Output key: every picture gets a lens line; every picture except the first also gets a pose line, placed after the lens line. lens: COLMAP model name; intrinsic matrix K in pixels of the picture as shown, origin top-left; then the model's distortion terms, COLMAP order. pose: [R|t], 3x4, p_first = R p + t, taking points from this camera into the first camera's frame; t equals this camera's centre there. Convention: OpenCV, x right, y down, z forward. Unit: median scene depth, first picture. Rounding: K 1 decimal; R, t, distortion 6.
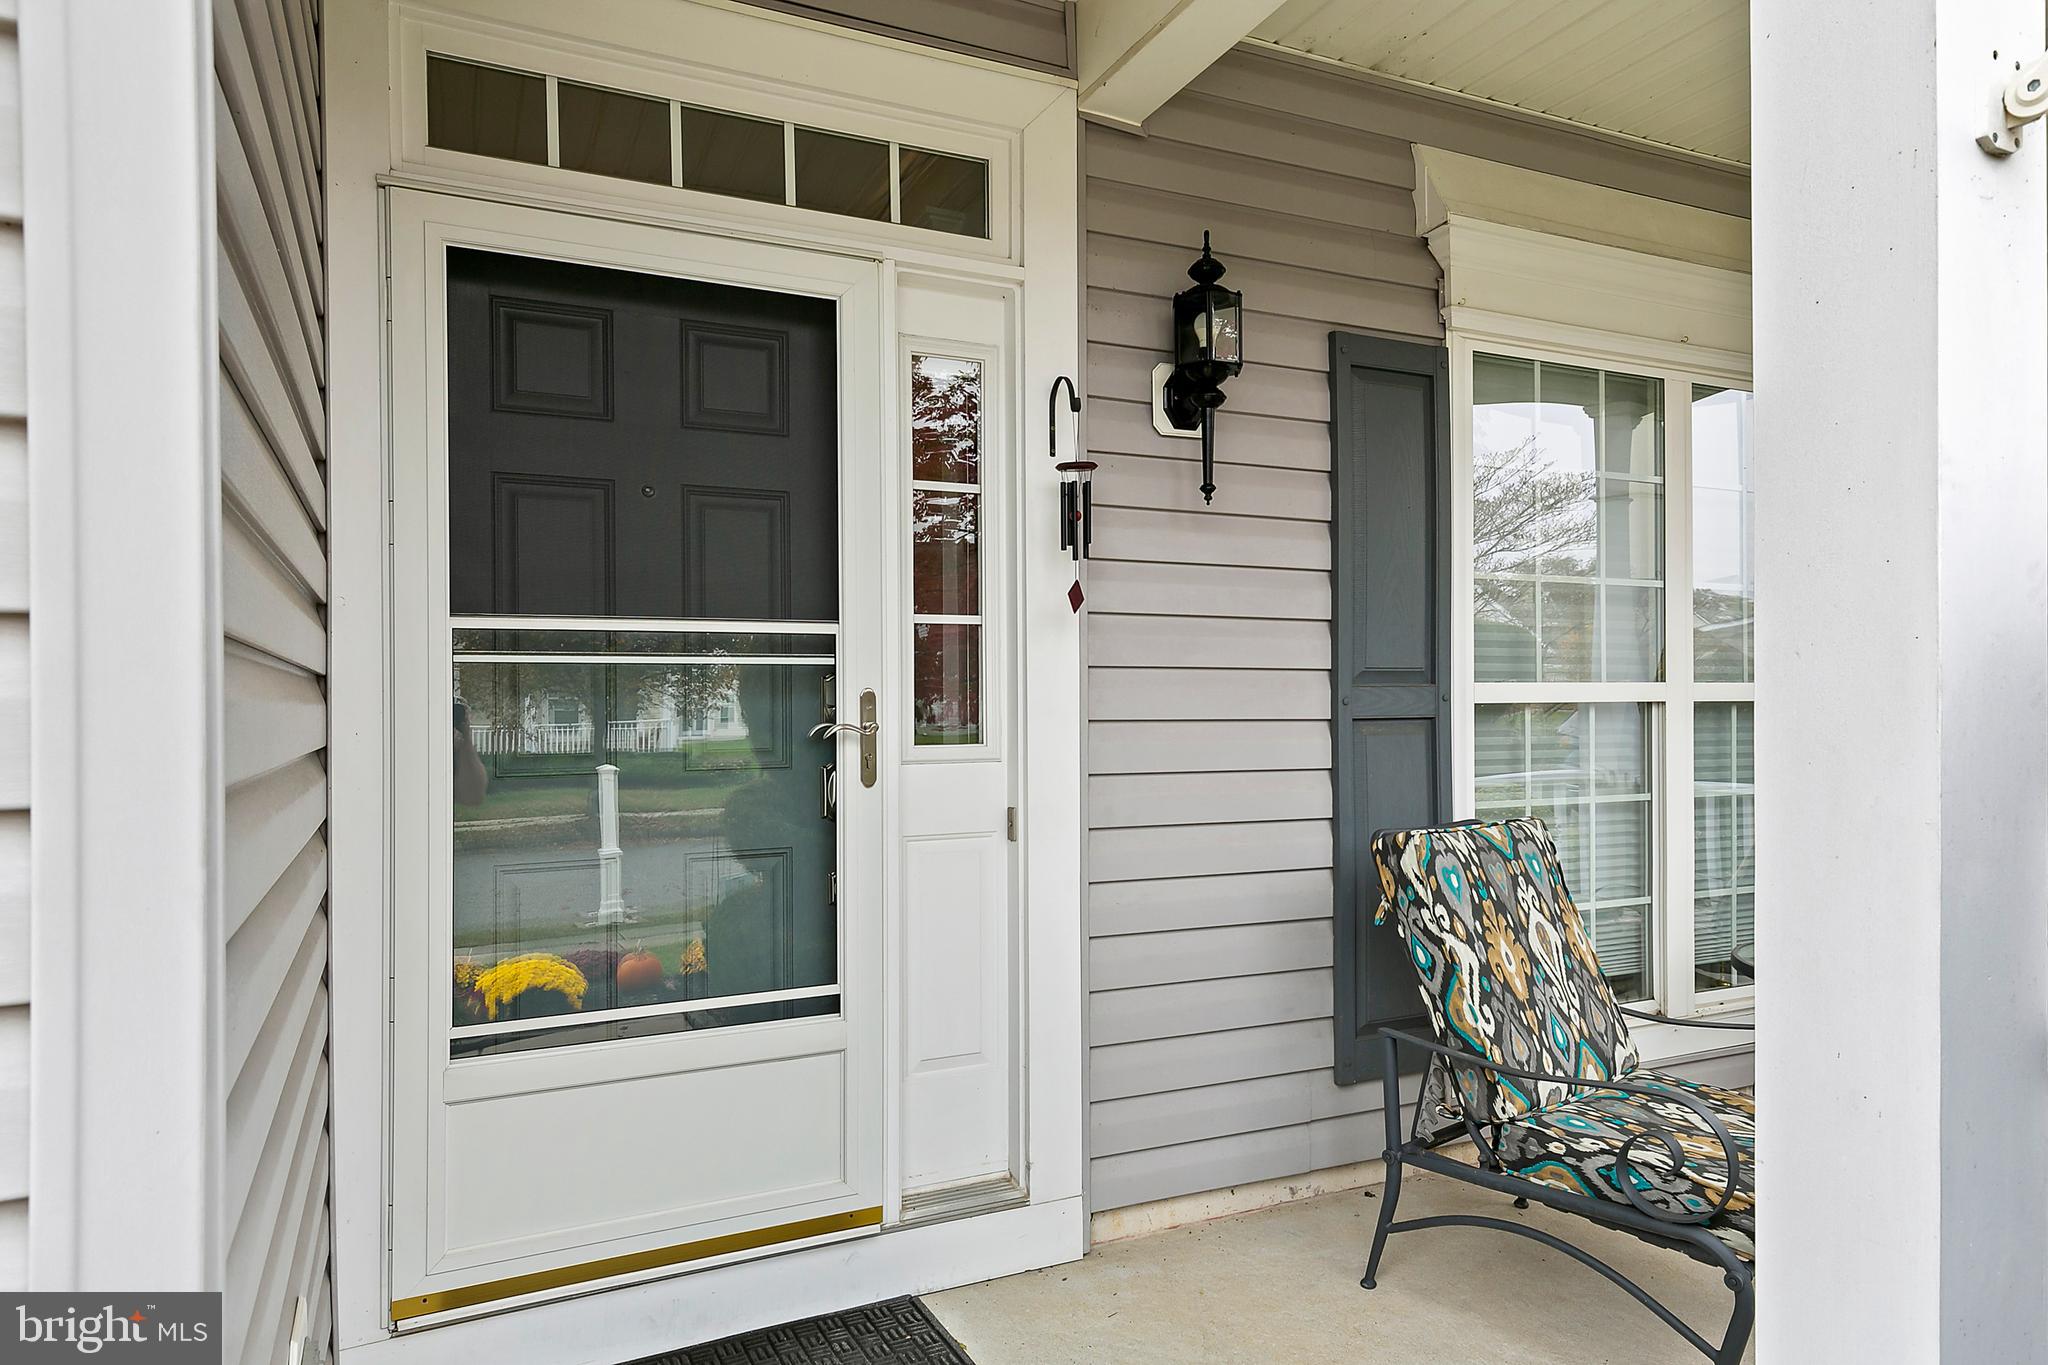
lens RADIAL K [[1215.0, 0, 1024.0], [0, 1215.0, 682.5], [0, 0, 1]] dist [0.001784, 0.002223]
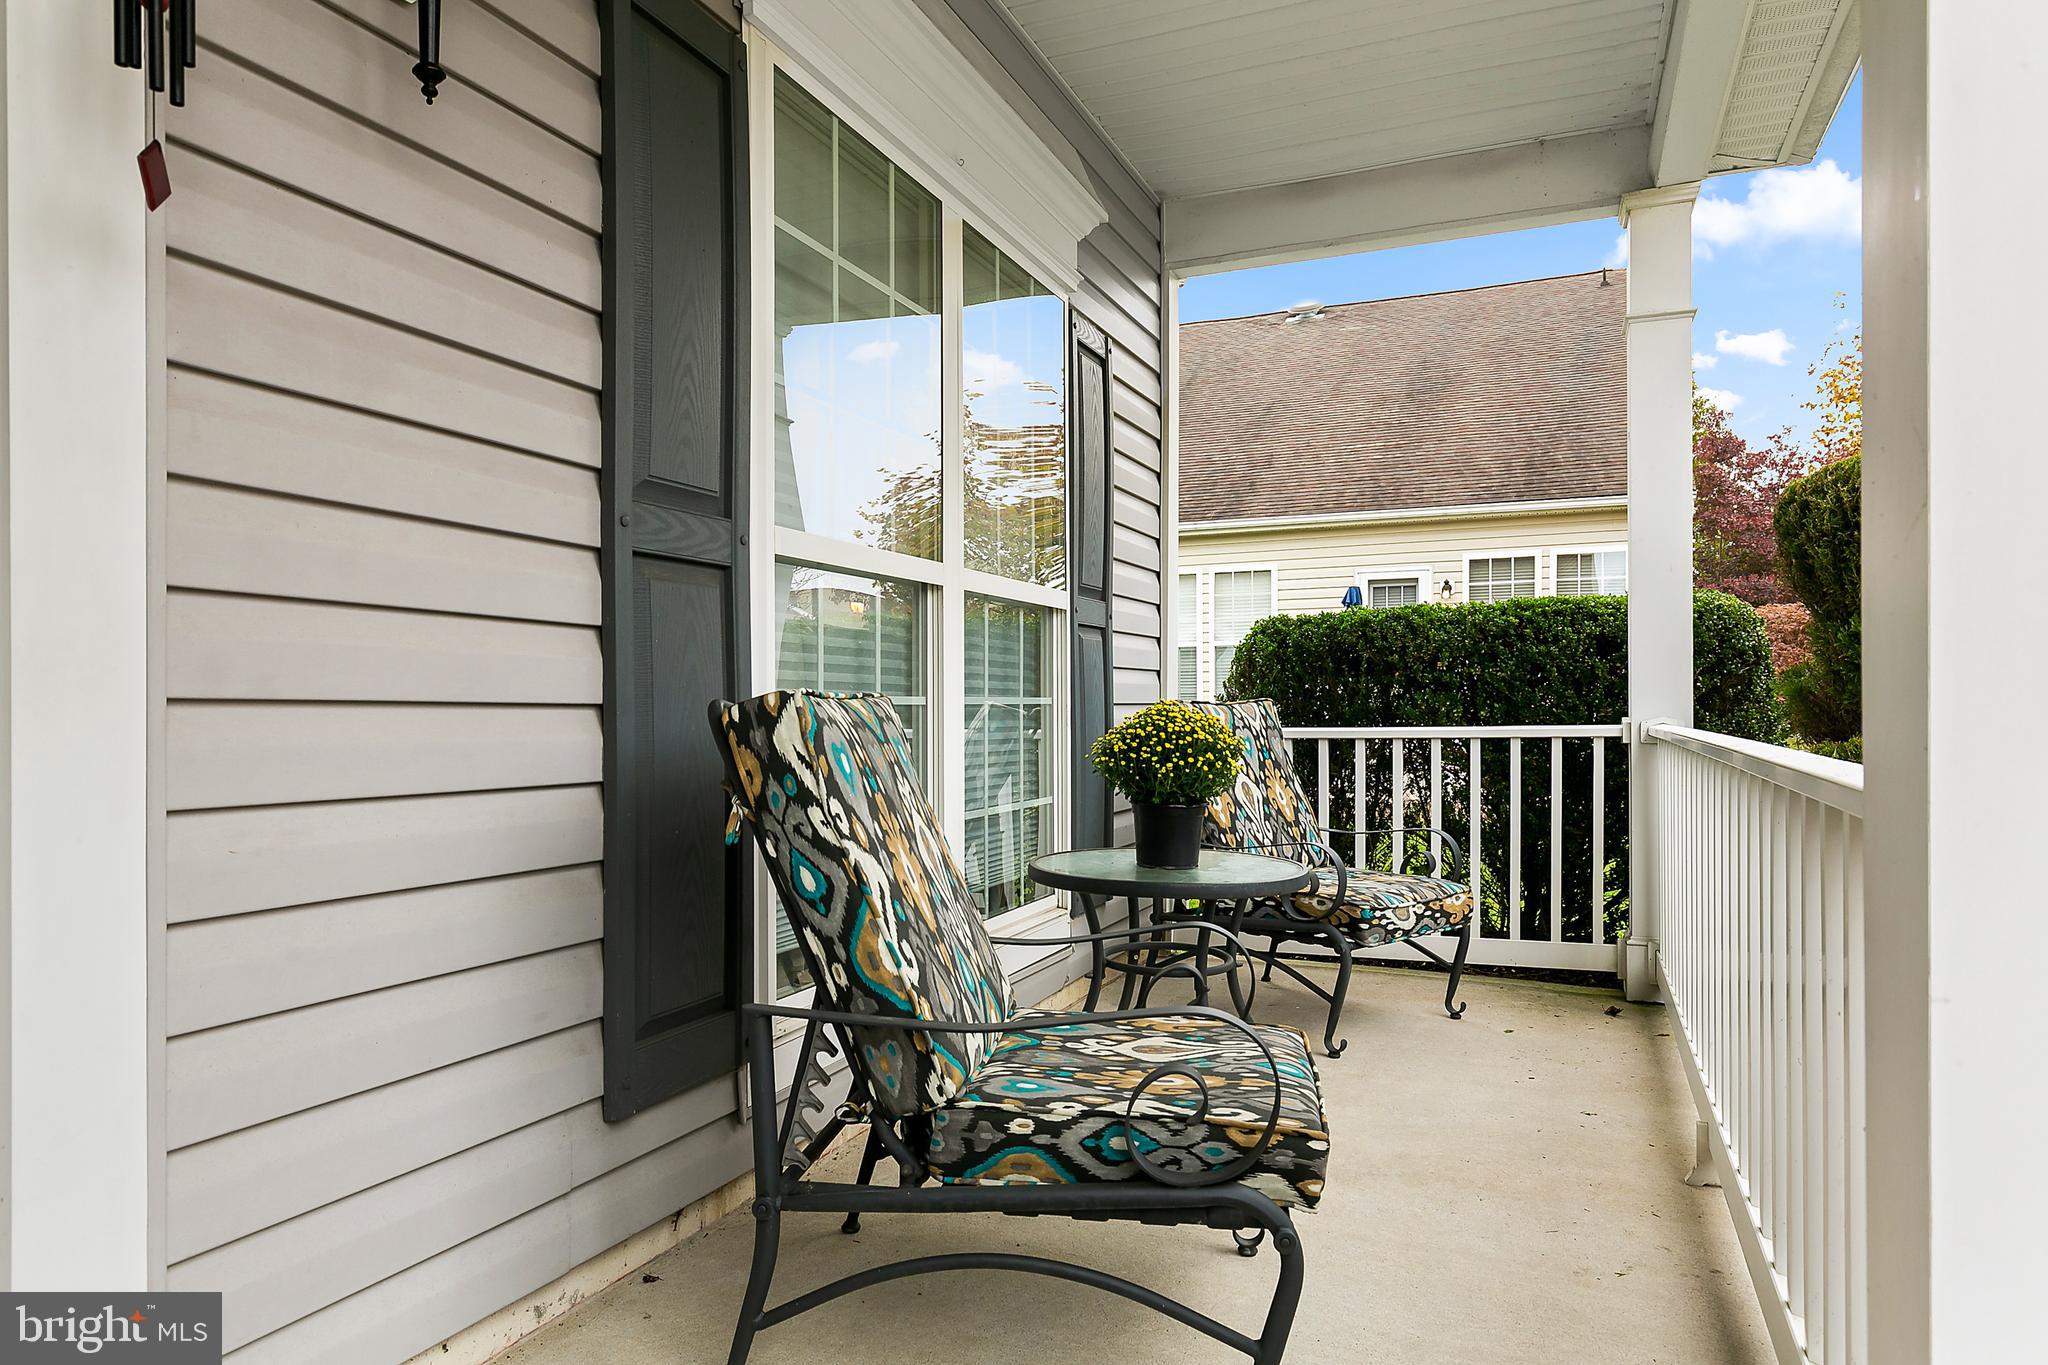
lens RADIAL K [[1275.8, 0, 1024.0], [0, 1275.8, 705.3], [0, 0, 1]] dist [-0.002817, 0.000845]
pose [[0.730928, -0.002213, 0.682451, -0.047756], [-0.000153, 0.999994, 0.003406, 0.131479], [-0.682455, -0.002594, 0.730923, 0.436171]]
